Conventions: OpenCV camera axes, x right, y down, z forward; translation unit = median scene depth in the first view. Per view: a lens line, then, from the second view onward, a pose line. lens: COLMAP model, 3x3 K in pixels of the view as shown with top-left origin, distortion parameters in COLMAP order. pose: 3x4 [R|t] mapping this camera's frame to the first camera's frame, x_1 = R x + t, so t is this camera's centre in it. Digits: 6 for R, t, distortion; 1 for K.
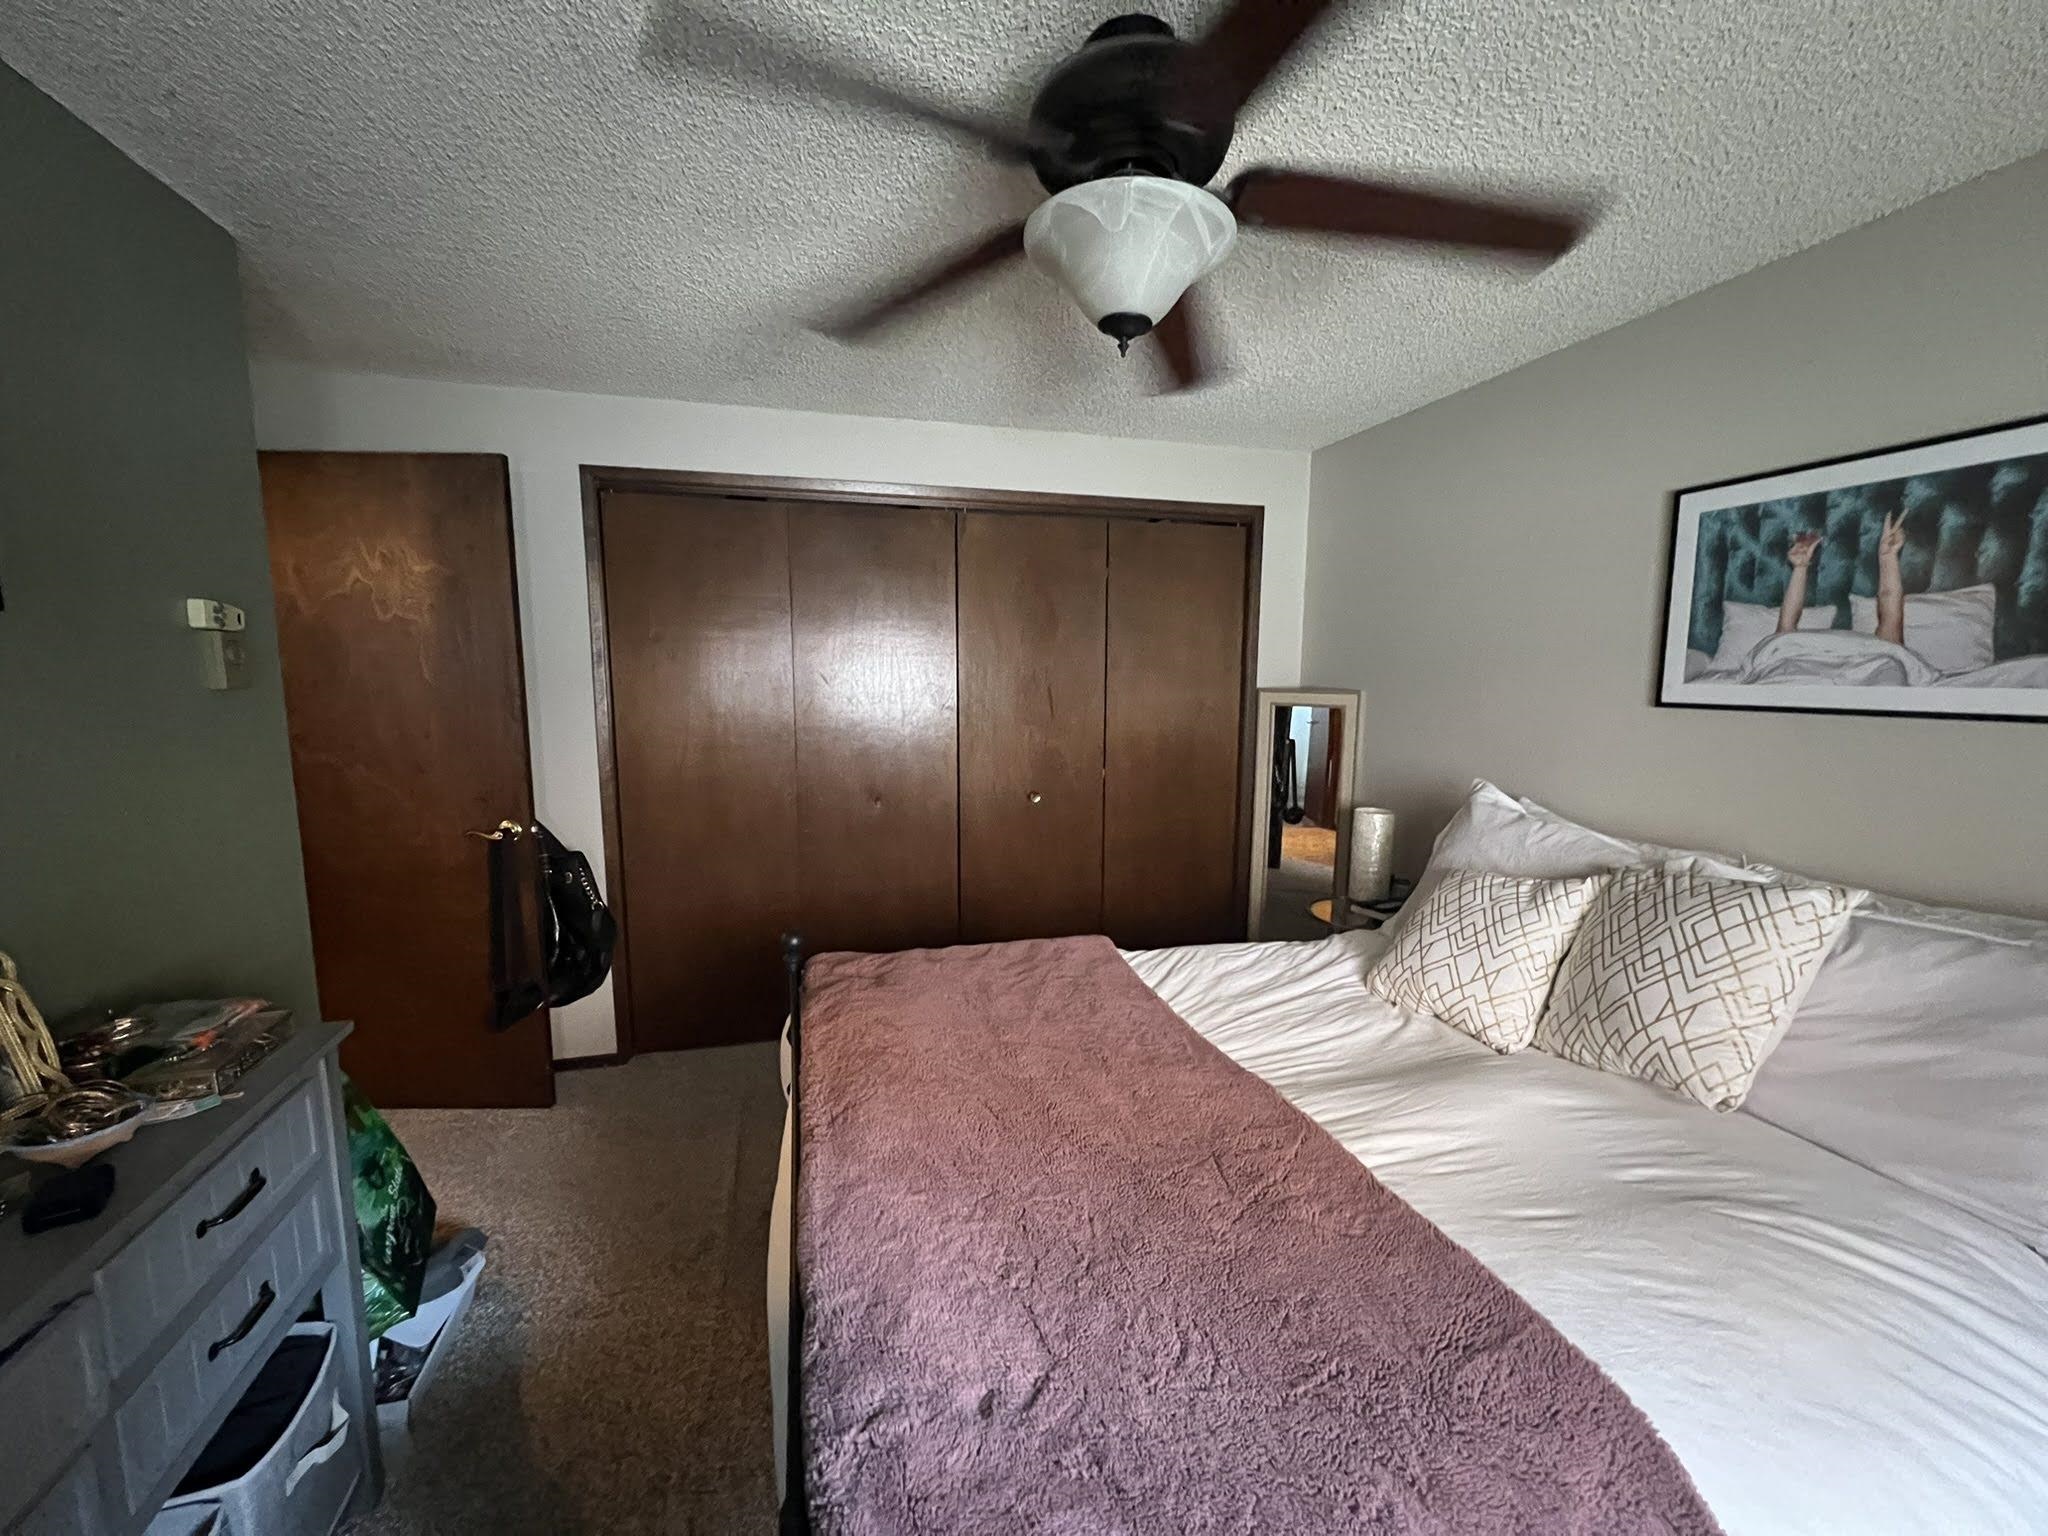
lens RADIAL K [[813.1, 0, 1021.3], [0, 813.1, 772.3], [0, 0, 1]] dist [0.003480, 0.000092]
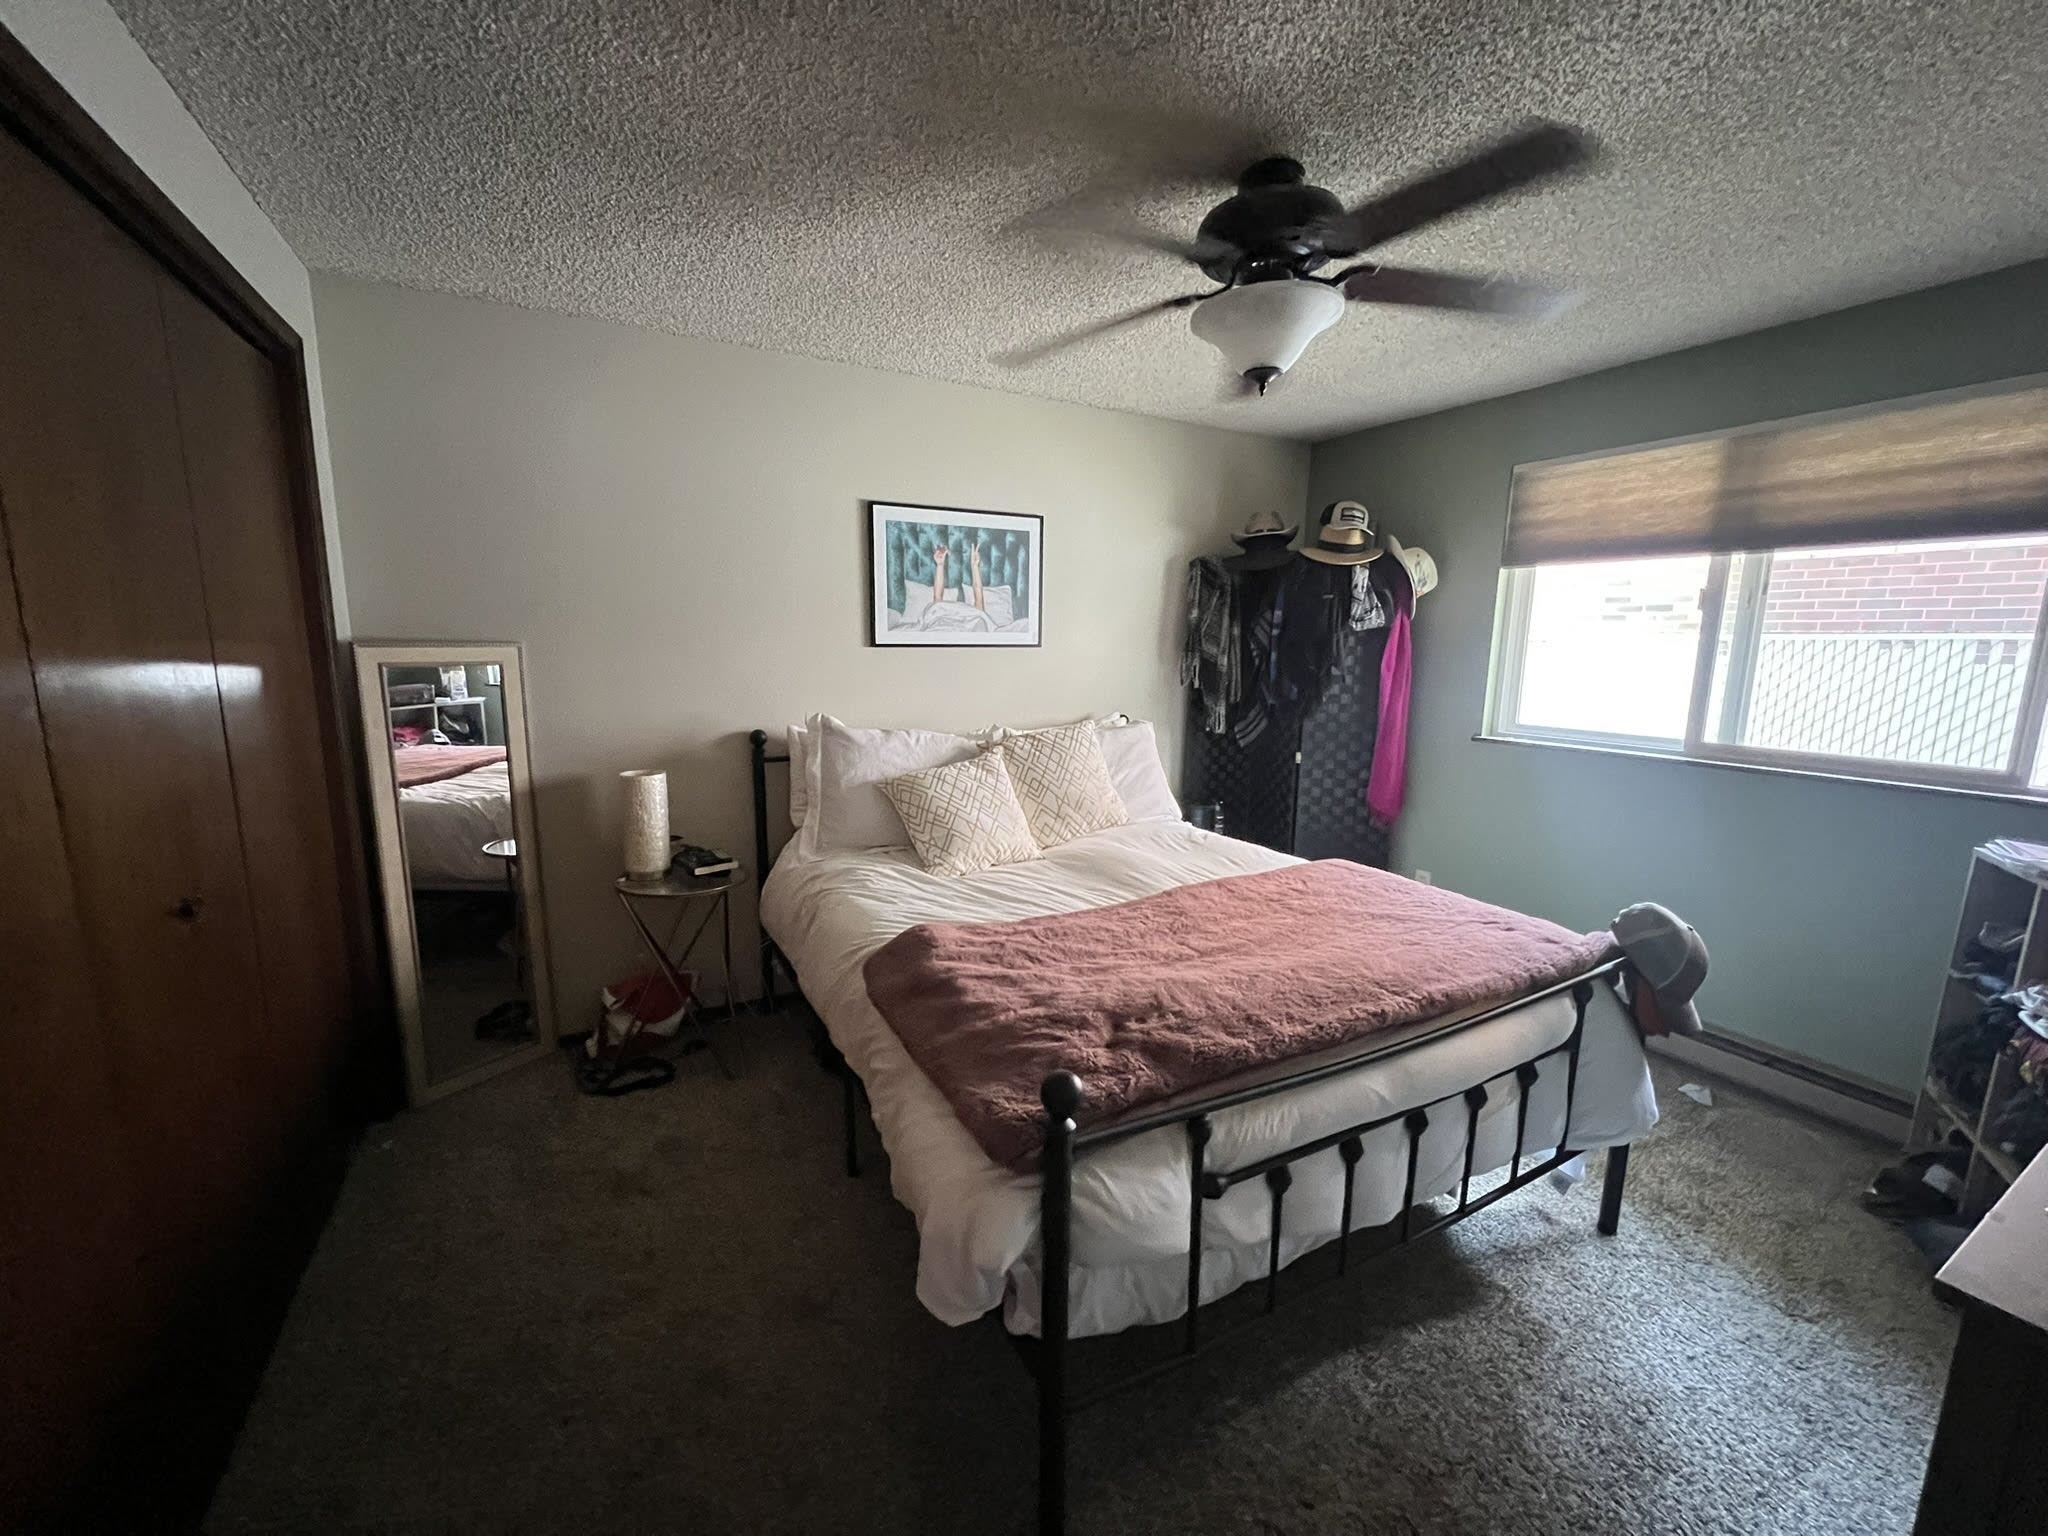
lens RADIAL K [[813.1, 0, 1027.1], [0, 813.1, 770.9], [0, 0, 1]] dist [0.003480, 0.000092]
pose [[-0.228648, -0.160234, 0.960232, -0.859162], [0.114022, 0.975165, 0.189876, -0.126481], [-0.966809, 0.152902, -0.204699, 1.232133]]
